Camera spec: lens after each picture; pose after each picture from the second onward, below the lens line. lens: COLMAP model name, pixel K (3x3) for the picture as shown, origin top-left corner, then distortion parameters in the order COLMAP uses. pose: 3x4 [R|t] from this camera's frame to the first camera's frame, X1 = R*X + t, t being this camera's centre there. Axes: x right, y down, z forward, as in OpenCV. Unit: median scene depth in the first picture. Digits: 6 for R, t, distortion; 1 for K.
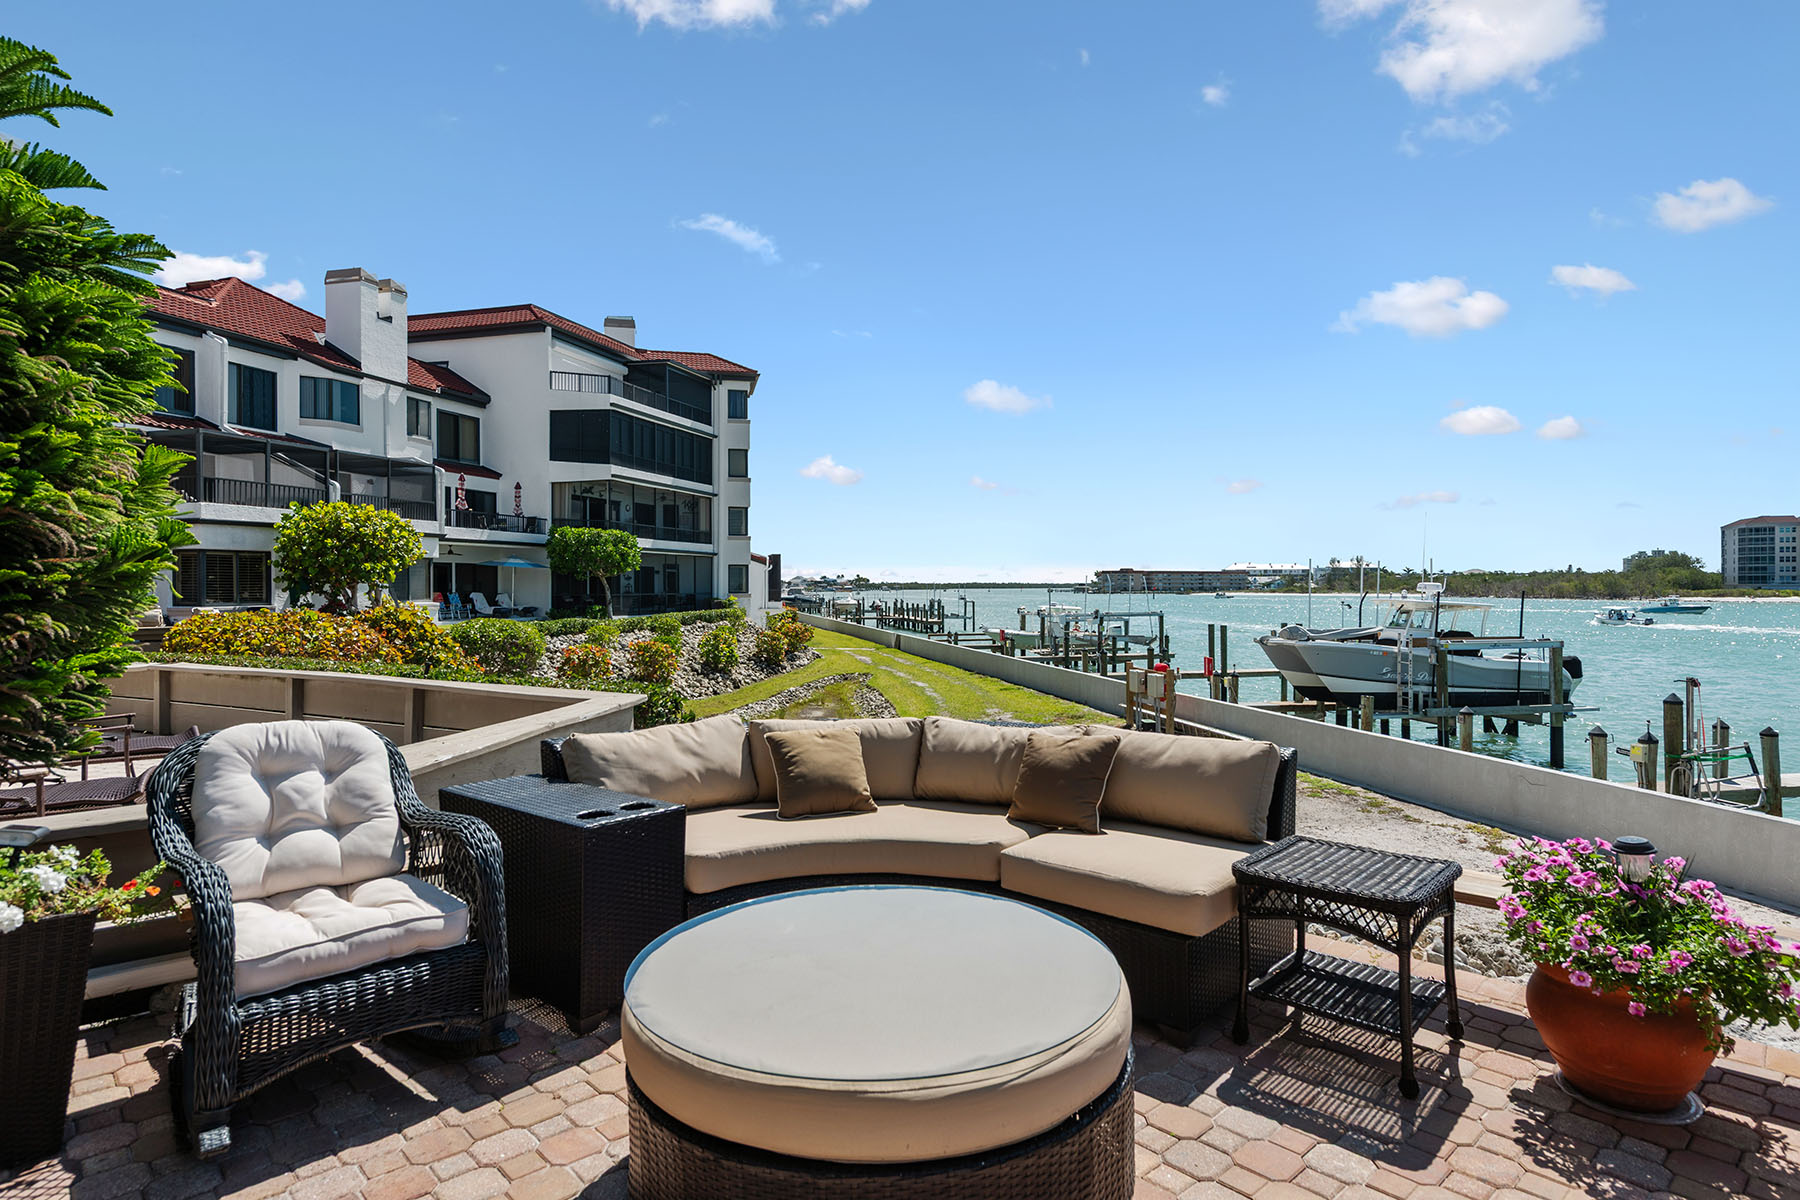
lens RADIAL K [[971.9, 0, 905.4], [0, 971.9, 589.4], [0, 0, 1]] dist [0.025512, -0.010145]
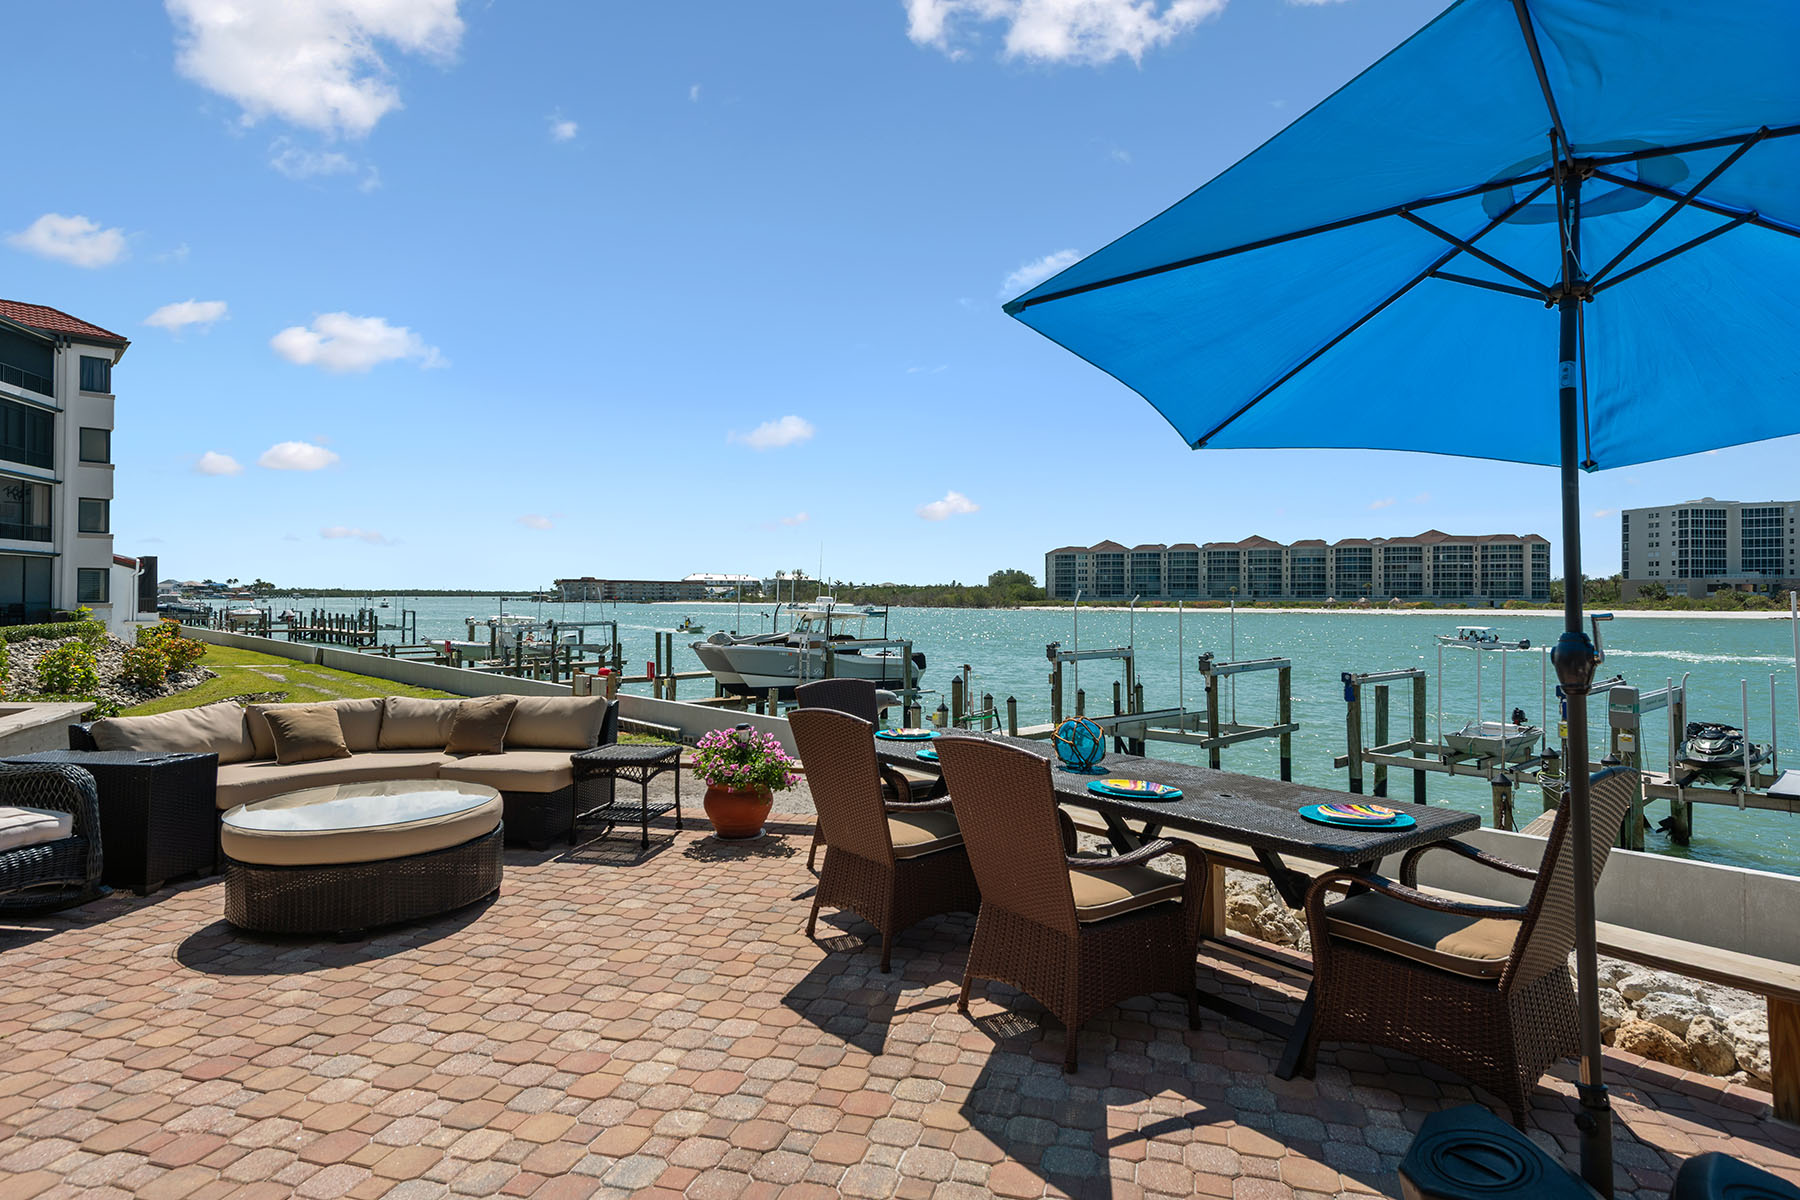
lens RADIAL K [[954.1, 0, 905.4], [0, 954.1, 591.7], [0, 0, 1]] dist [0.029769, -0.018521]
pose [[0.855998, 0.008853, 0.516904, -0.005127], [-0.005228, 0.999950, -0.008469, -0.002088], [-0.516953, 0.004547, 0.856002, -0.058172]]
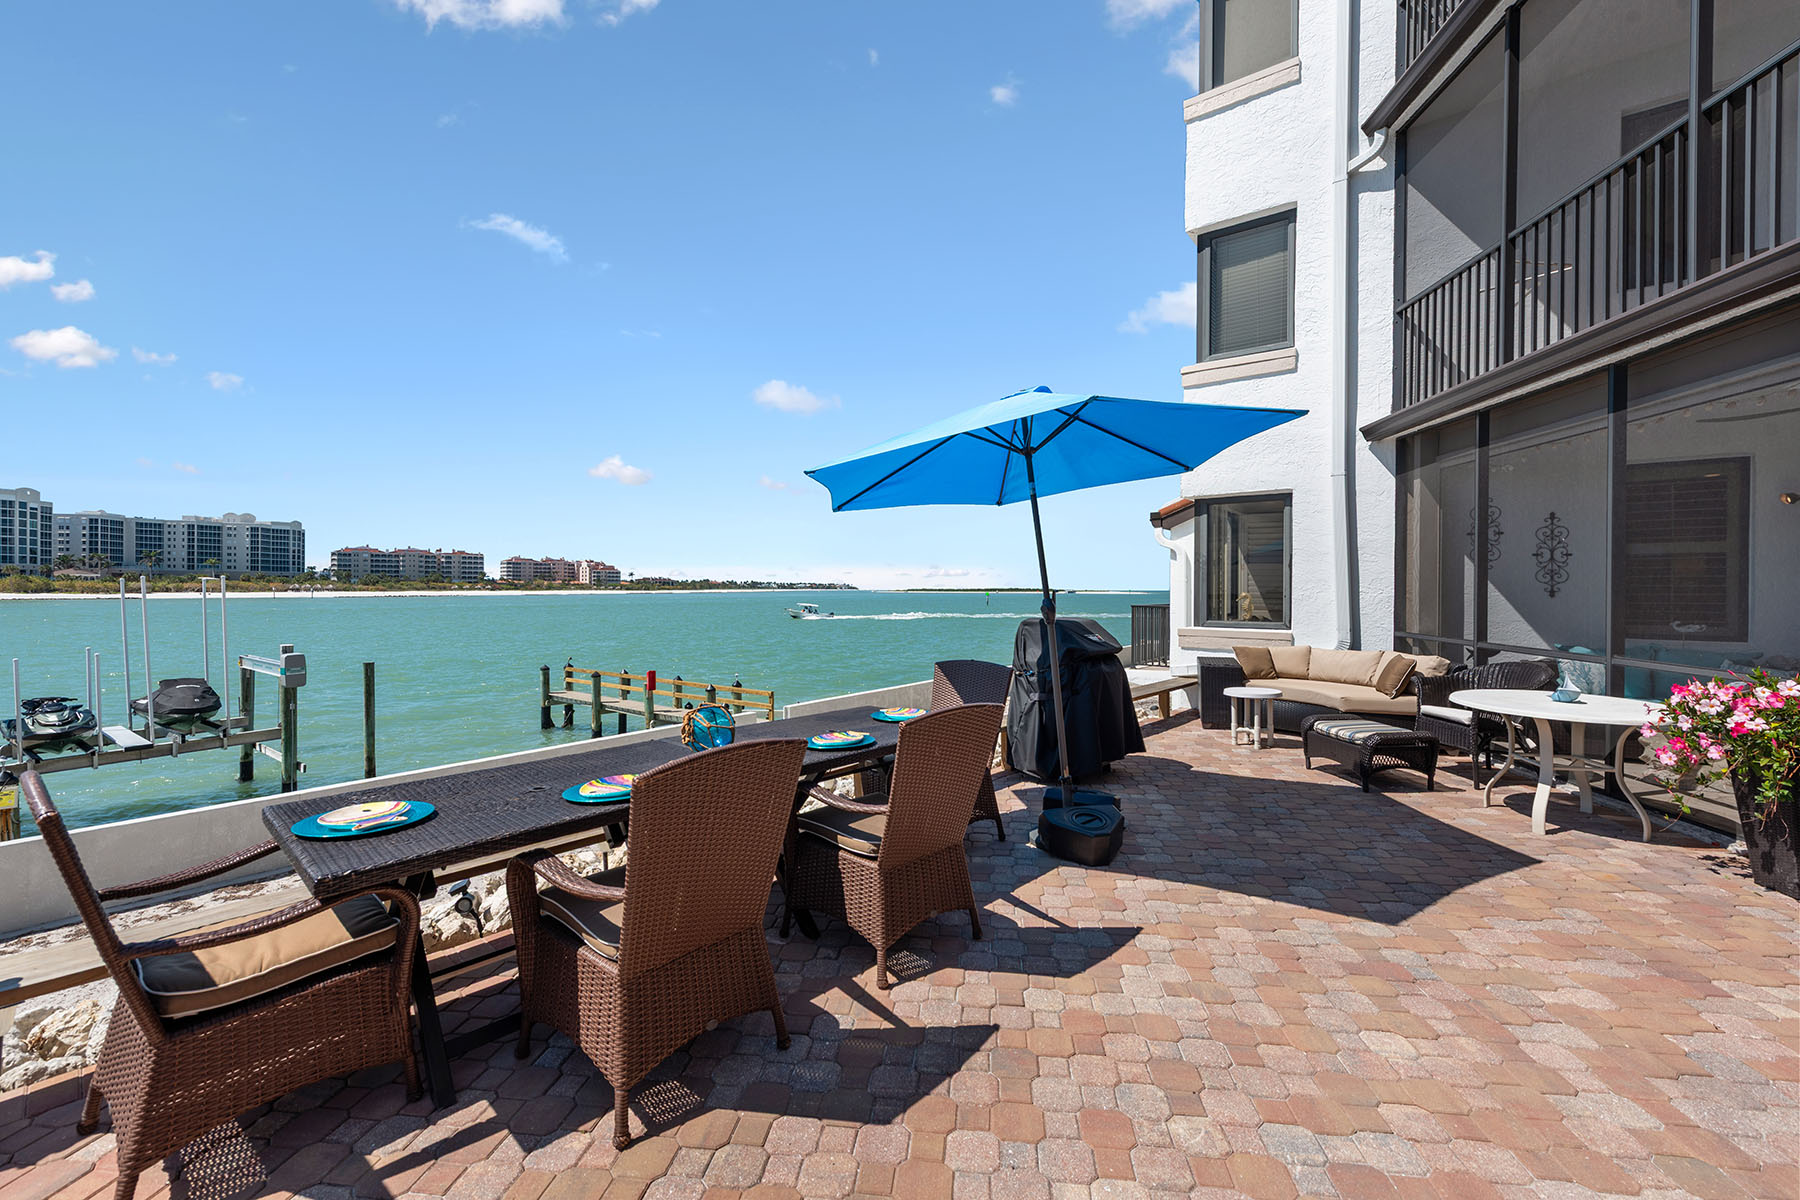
lens RADIAL K [[729.8, 0, 904.4], [0, 729.8, 594.6], [0, 0, 1]] dist [0.006308, -0.000660]
pose [[-0.651716, -0.006681, 0.758433, -0.006799], [-0.002776, 0.999976, 0.006423, -0.001562], [-0.758458, 0.002081, -0.651719, 0.029960]]
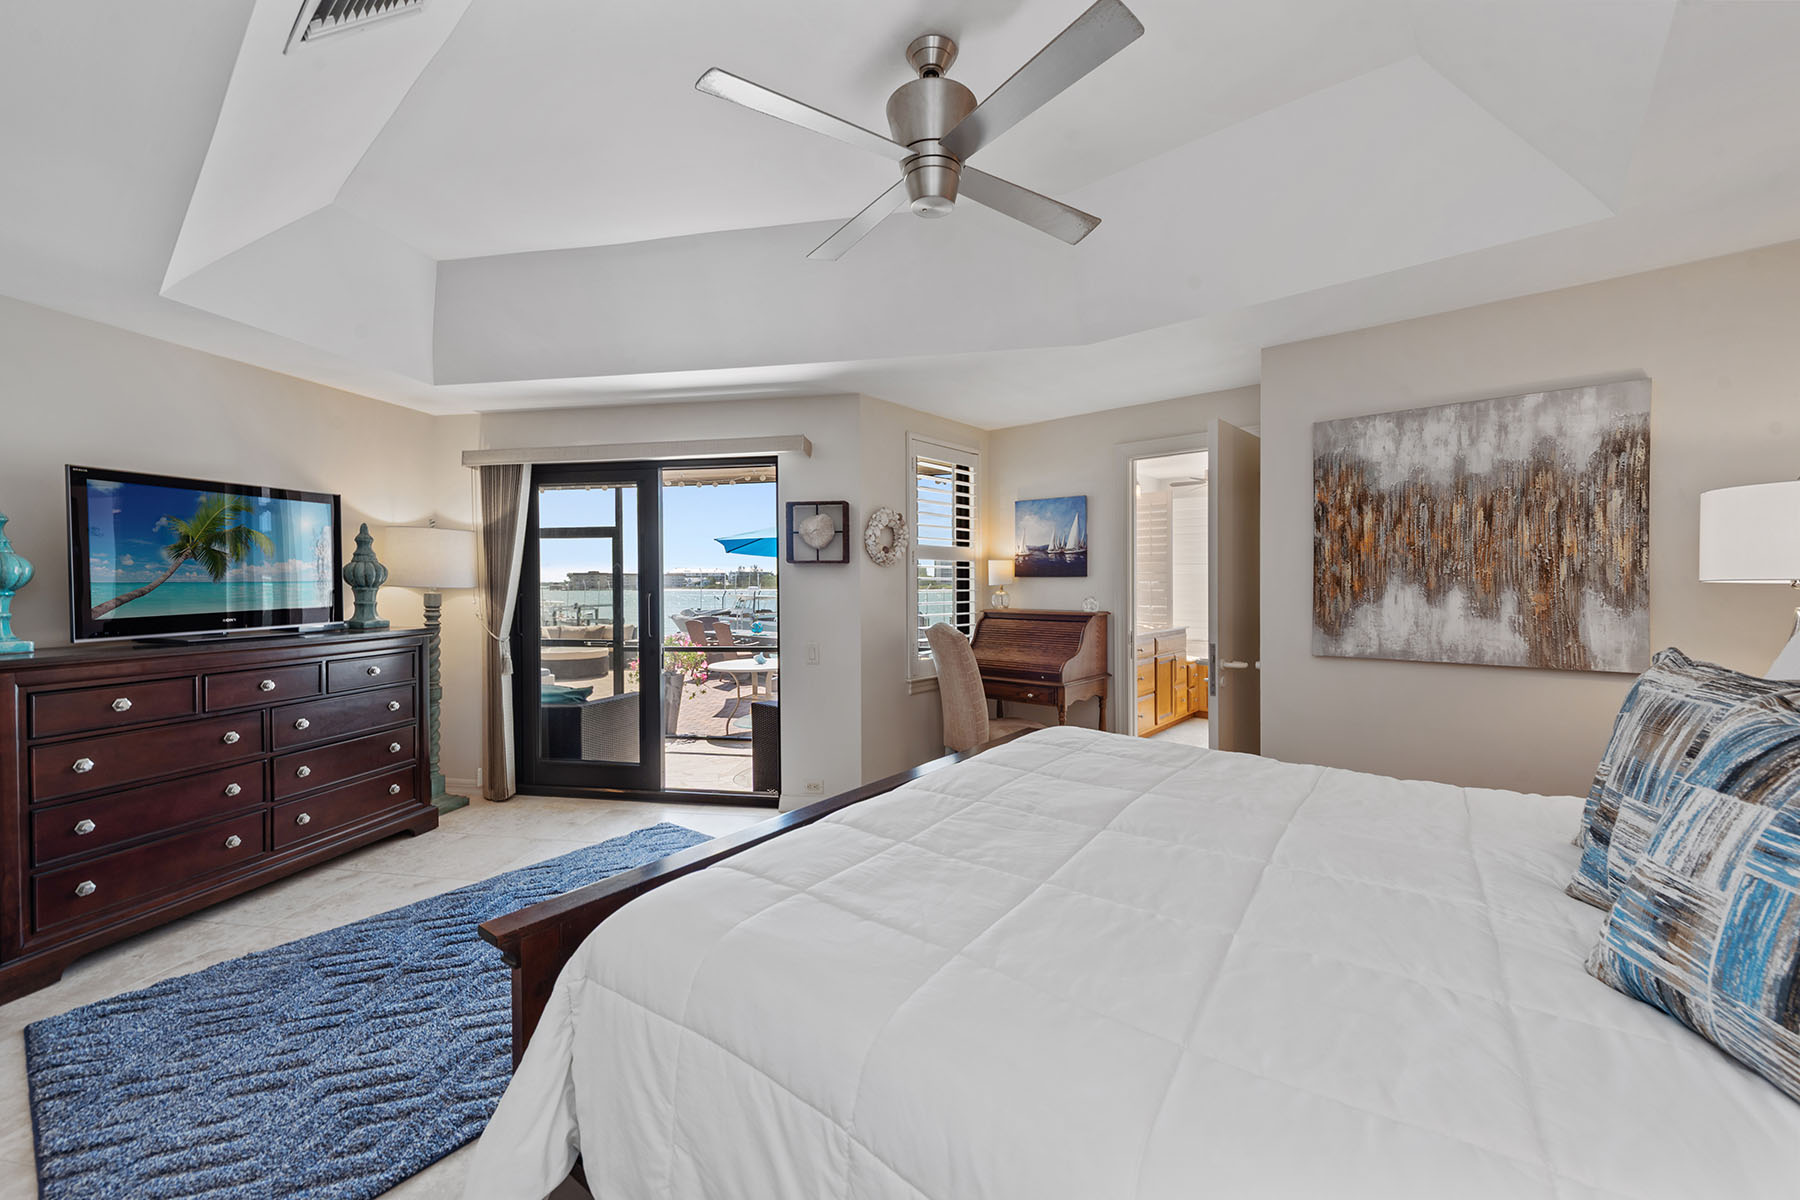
lens RADIAL K [[714.7, 0, 899.3], [0, 714.7, 576.0], [0, 0, 1]] dist [0.002230, 0.000197]
pose [[0.809246, 0.003358, 0.587460, -0.056301], [0.005236, 0.999903, -0.012927, -0.004459], [-0.587446, 0.013537, 0.809150, -0.224193]]
